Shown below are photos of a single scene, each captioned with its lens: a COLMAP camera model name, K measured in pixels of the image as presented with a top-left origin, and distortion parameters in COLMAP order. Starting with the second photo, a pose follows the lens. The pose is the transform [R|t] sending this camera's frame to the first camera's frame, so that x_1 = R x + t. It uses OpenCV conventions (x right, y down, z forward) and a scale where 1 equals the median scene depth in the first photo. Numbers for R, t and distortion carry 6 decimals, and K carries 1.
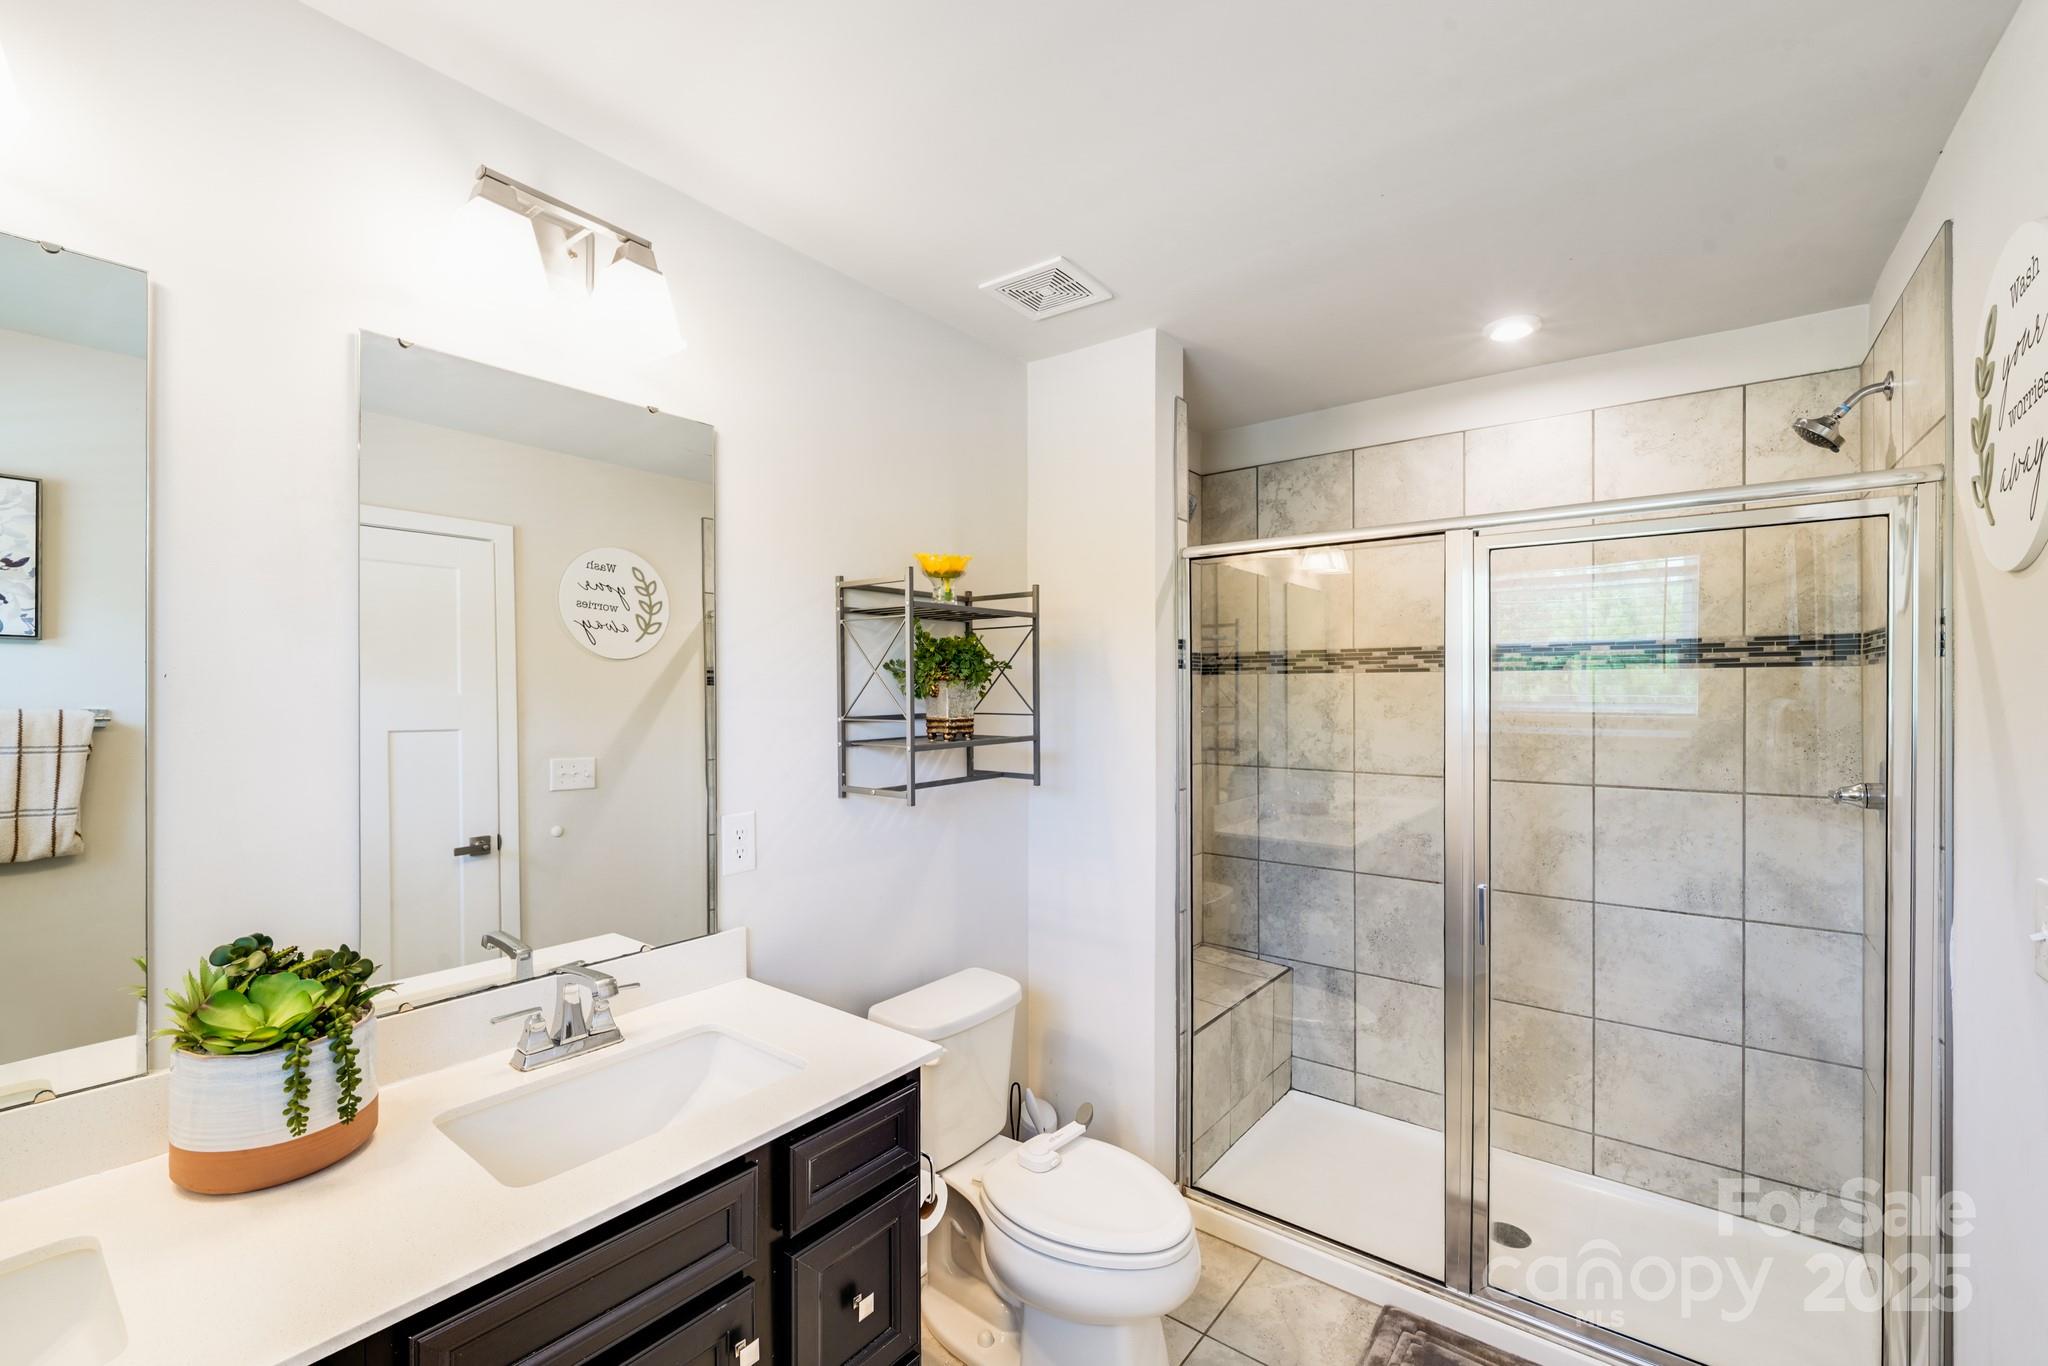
lens RADIAL K [[869.8, 0, 1018.9], [0, 869.8, 689.7], [0, 0, 1]] dist [-0.000631, -0.000412]
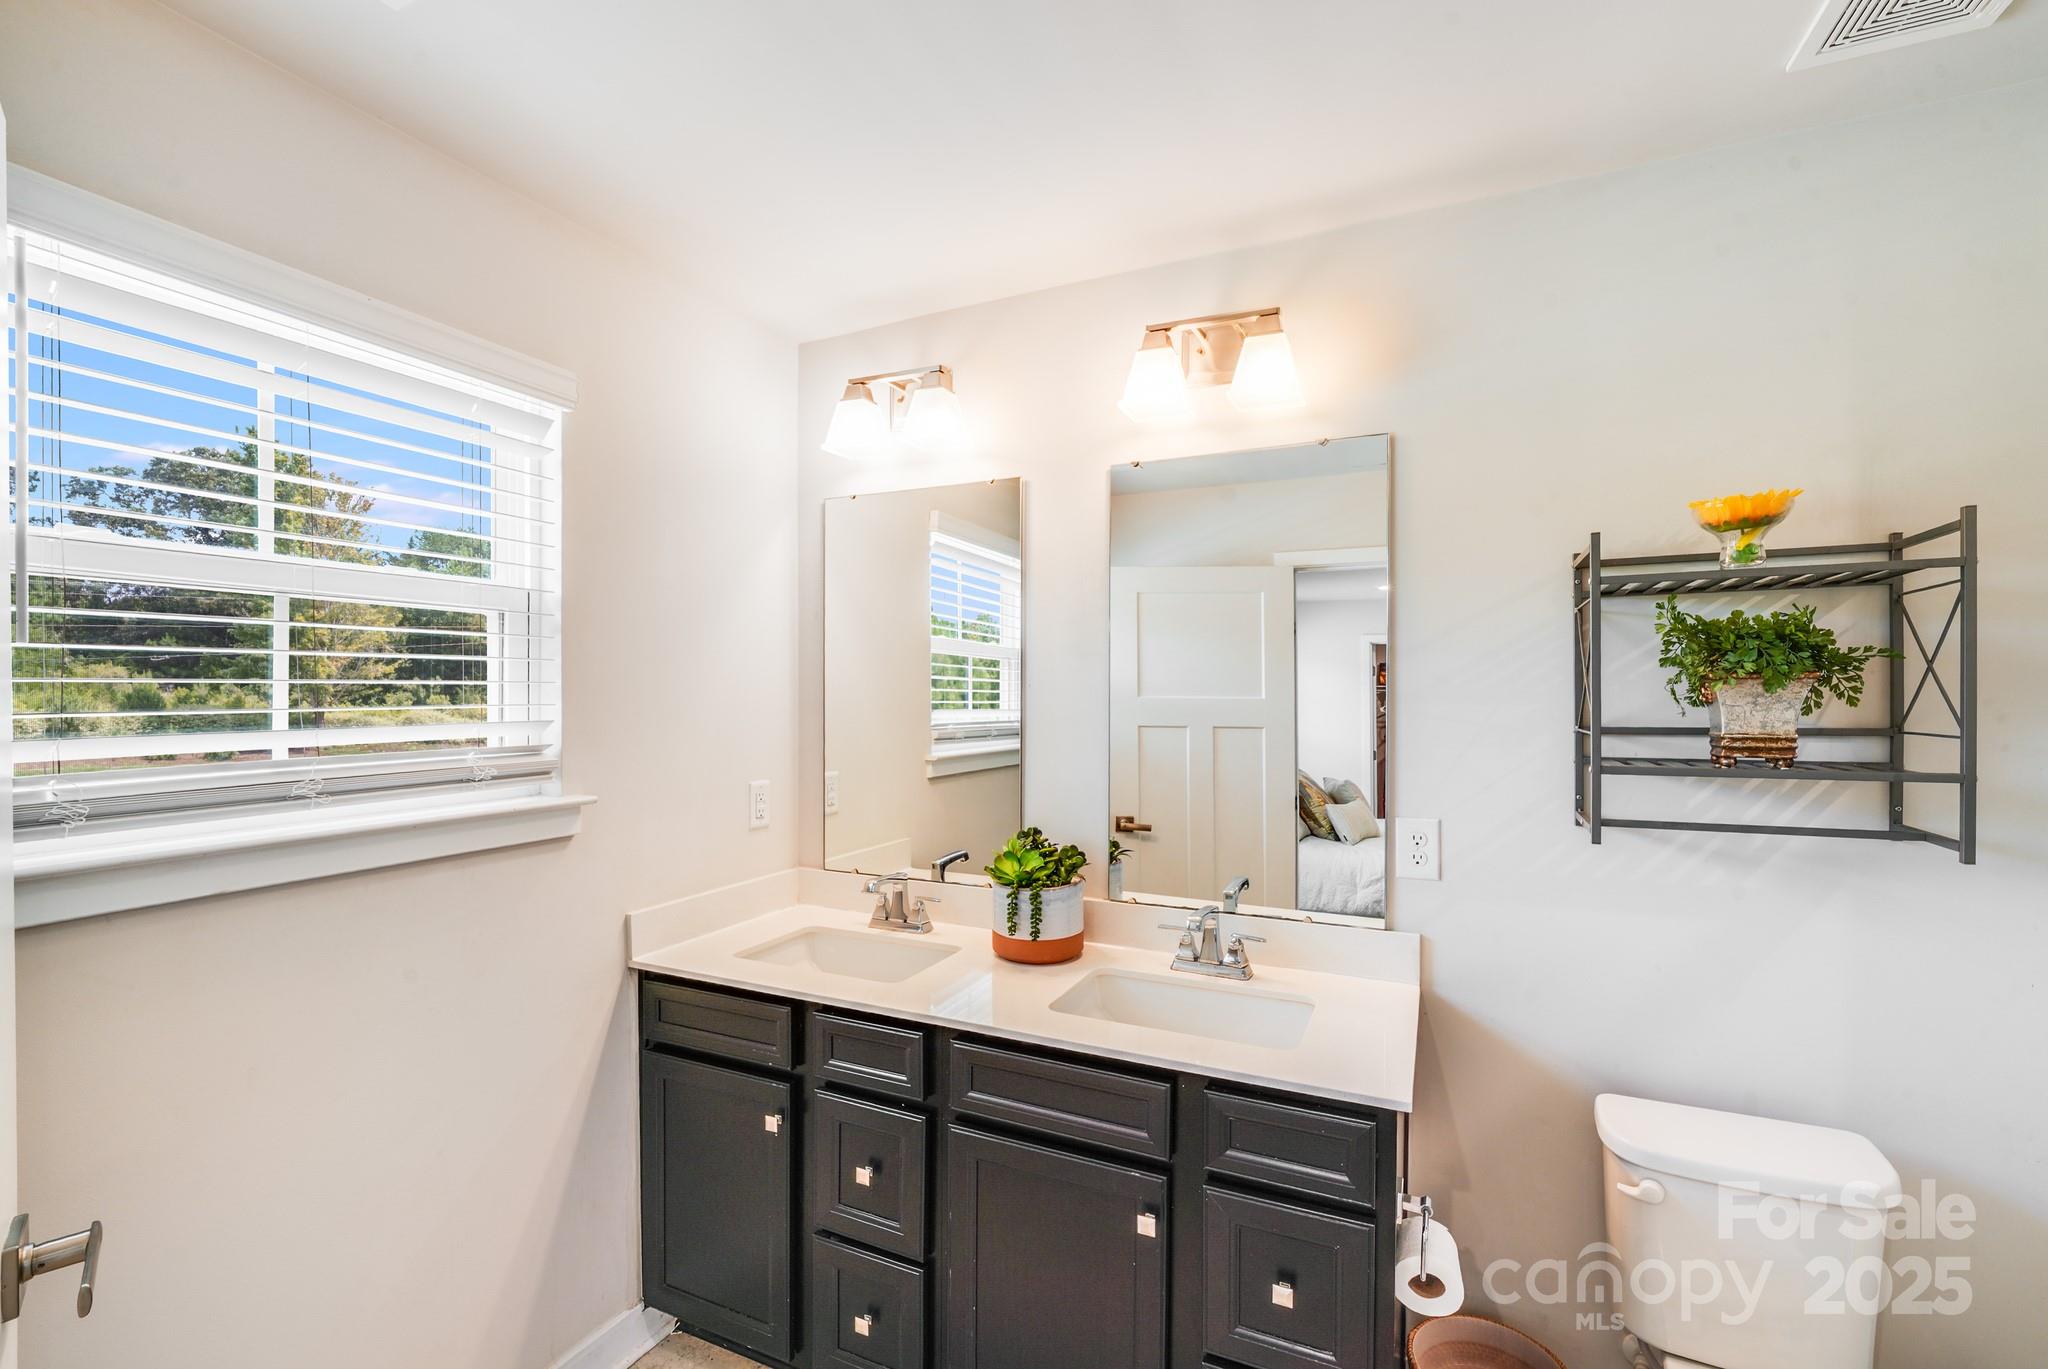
lens RADIAL K [[869.8, 0, 1018.9], [0, 869.8, 691.2], [0, 0, 1]] dist [-0.000631, -0.000412]
pose [[0.217404, 0.000713, -0.976082, 0.466284], [0.001182, 0.999999, 0.000994, -0.002519], [0.976081, -0.001370, 0.217403, 0.298637]]
